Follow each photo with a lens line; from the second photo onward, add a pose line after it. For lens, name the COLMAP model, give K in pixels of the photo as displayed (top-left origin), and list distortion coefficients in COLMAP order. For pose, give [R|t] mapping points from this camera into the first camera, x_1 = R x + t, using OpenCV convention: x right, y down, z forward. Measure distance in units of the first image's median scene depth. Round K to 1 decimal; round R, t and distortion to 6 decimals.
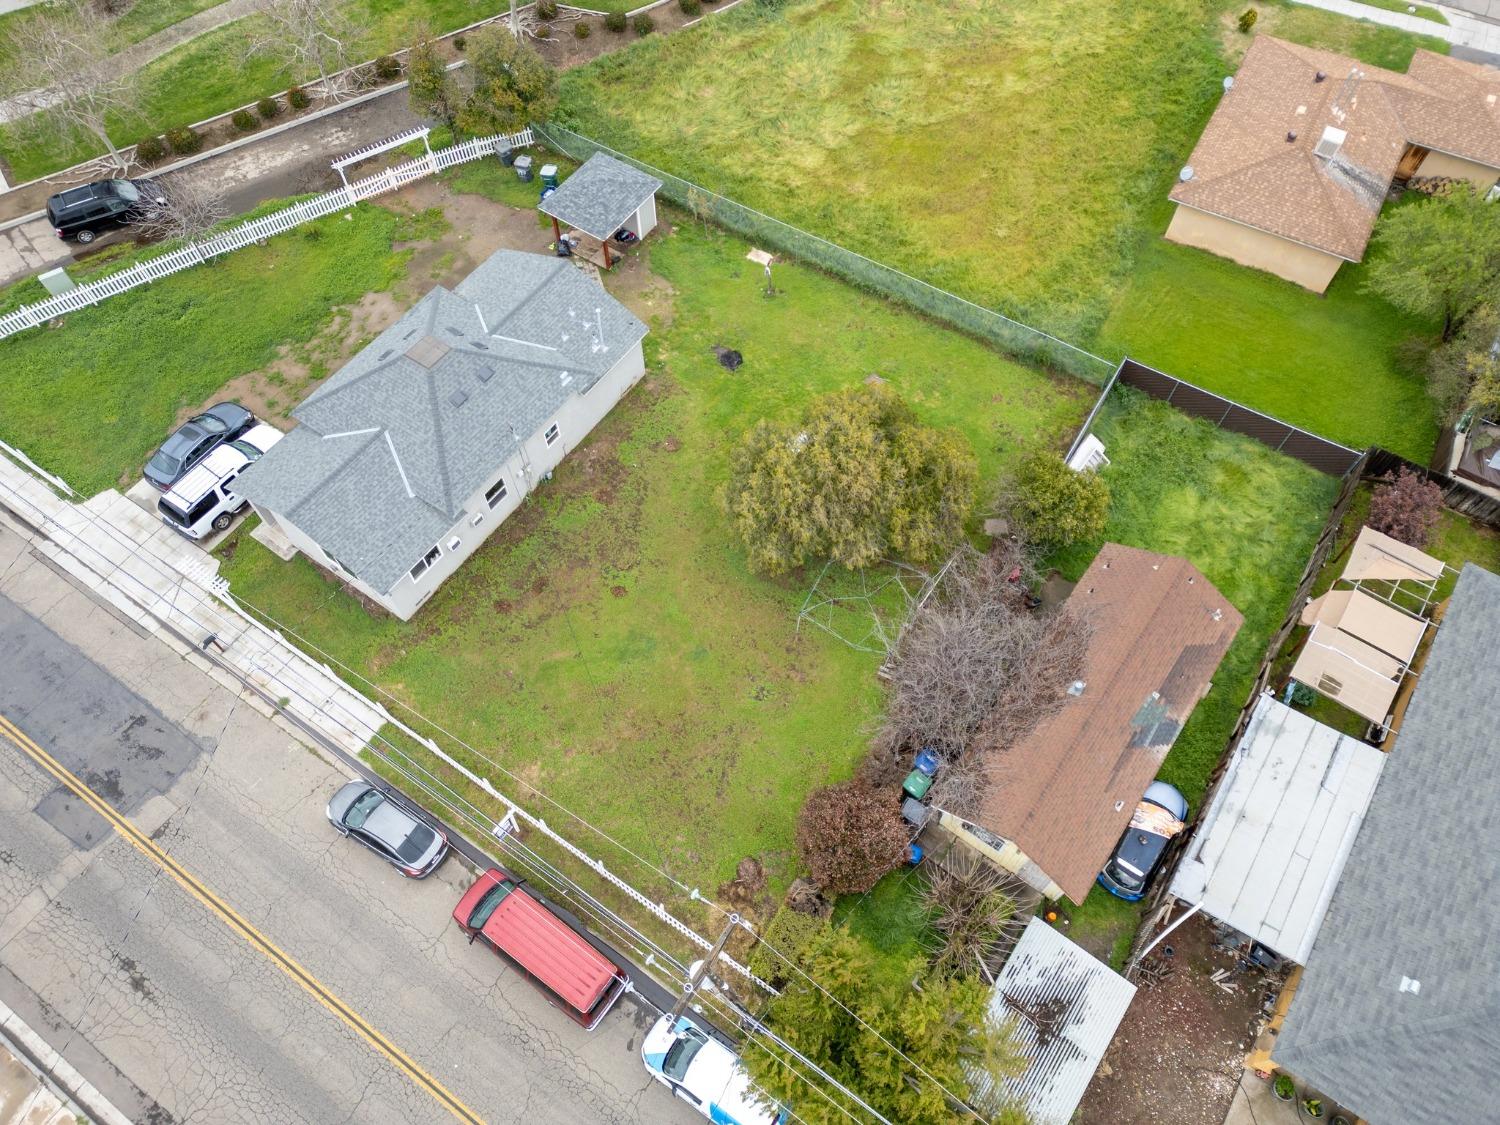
lens RADIAL K [[1040.2, 0, 746.1], [0, 1040.2, 560.8], [0, 0, 1]] dist [0.076139, -0.072161]
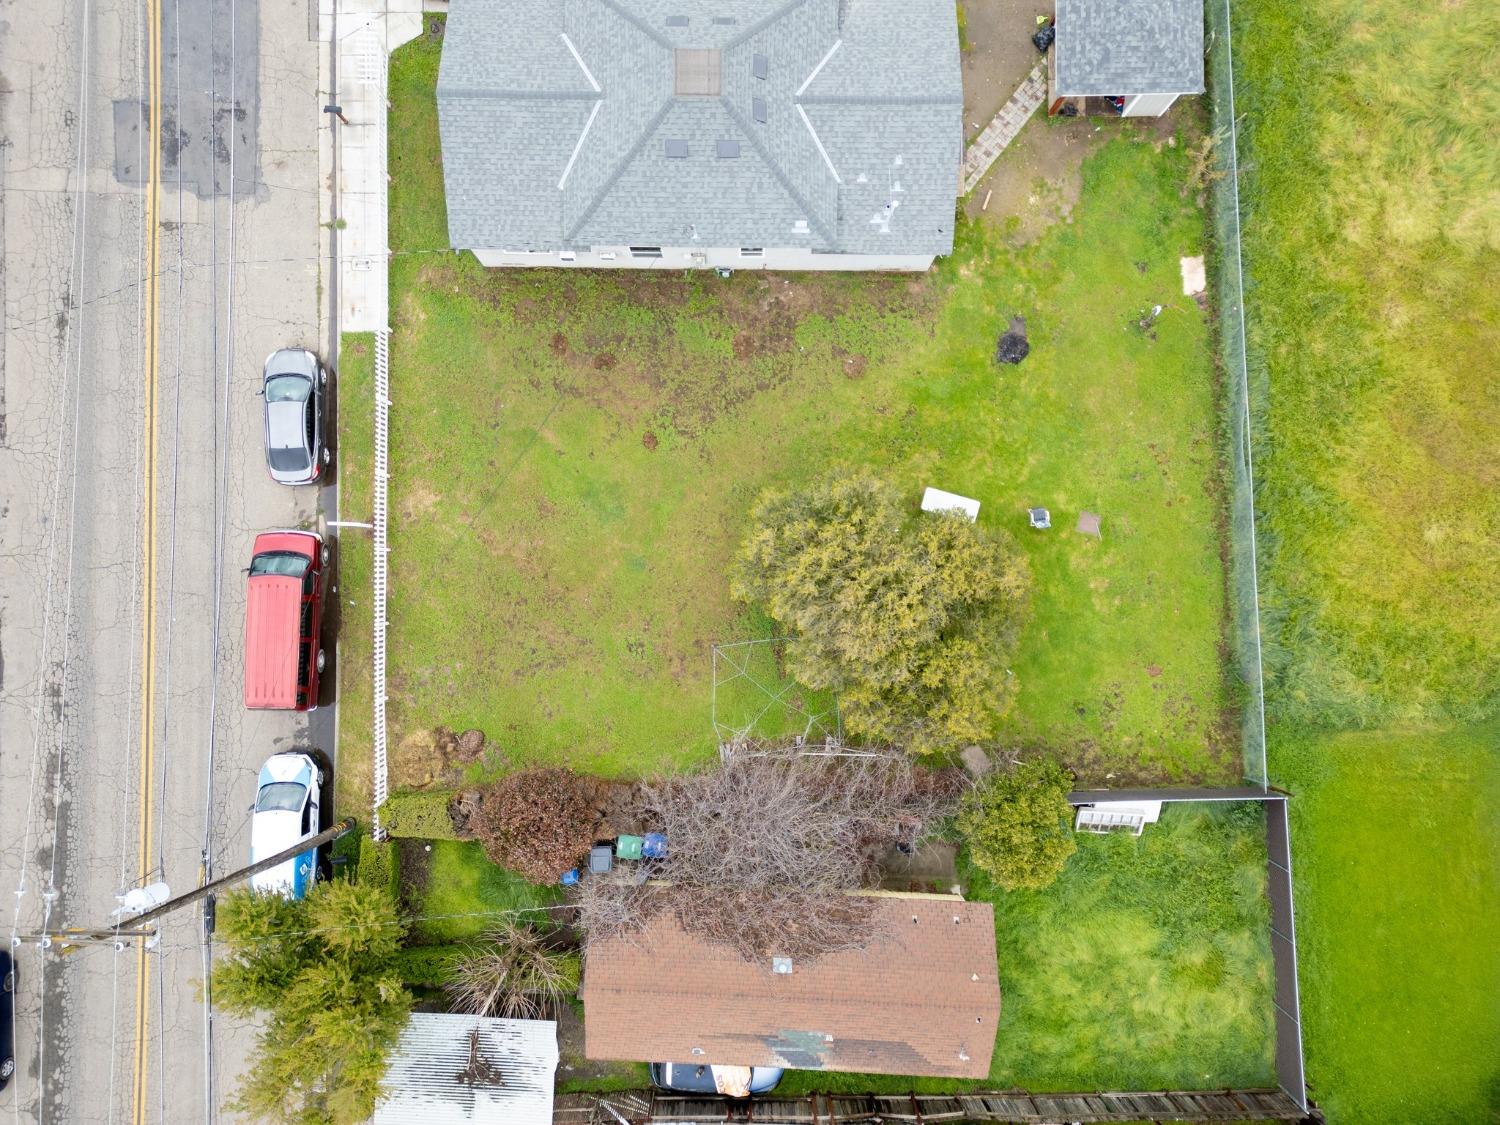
lens RADIAL K [[1040.2, 0, 746.1], [0, 1040.2, 560.8], [0, 0, 1]] dist [0.076139, -0.072161]
pose [[0.560499, 0.828038, -0.013946, 0.018533], [-0.712918, 0.491007, 0.500660, -0.433993], [0.421413, -0.270677, 0.865532, 0.264909]]
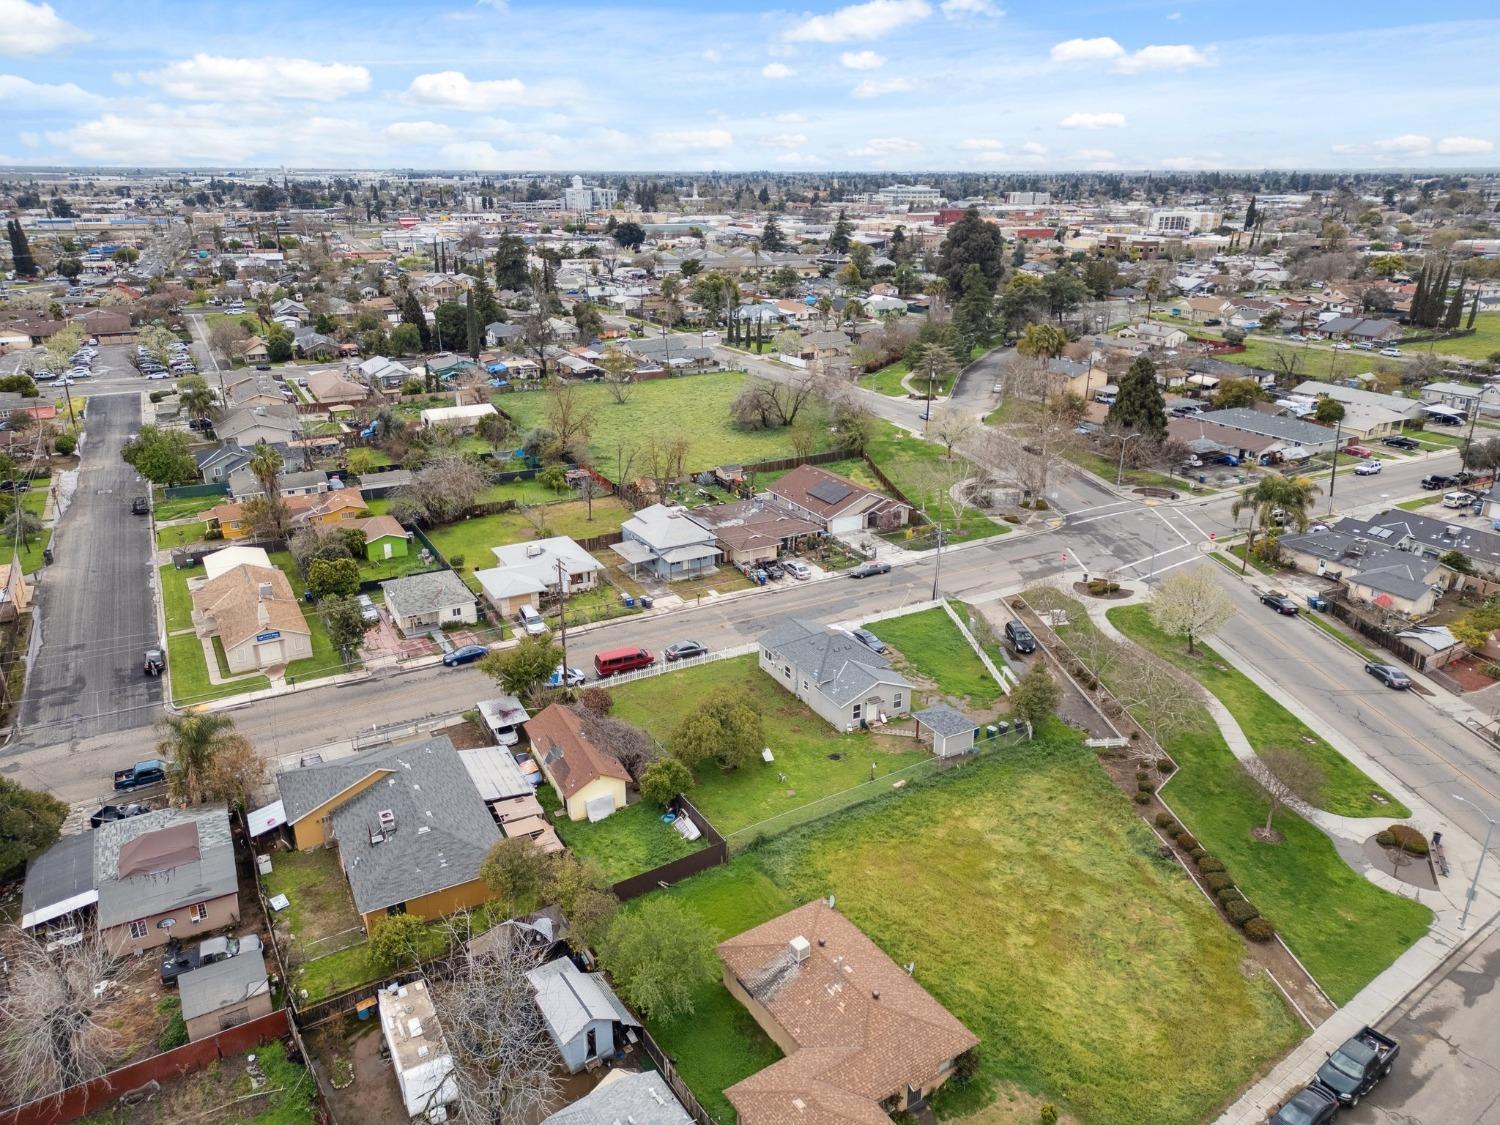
lens RADIAL K [[1033.3, 0, 750.0], [0, 1033.3, 562.5], [0, 0, 1]] dist [0.097512, -0.121431]
pose [[-0.452031, 0.316623, -0.833918, 1.832301], [-0.766572, 0.340147, 0.544673, -1.476856], [0.456110, 0.885466, 0.088957, 0.539517]]
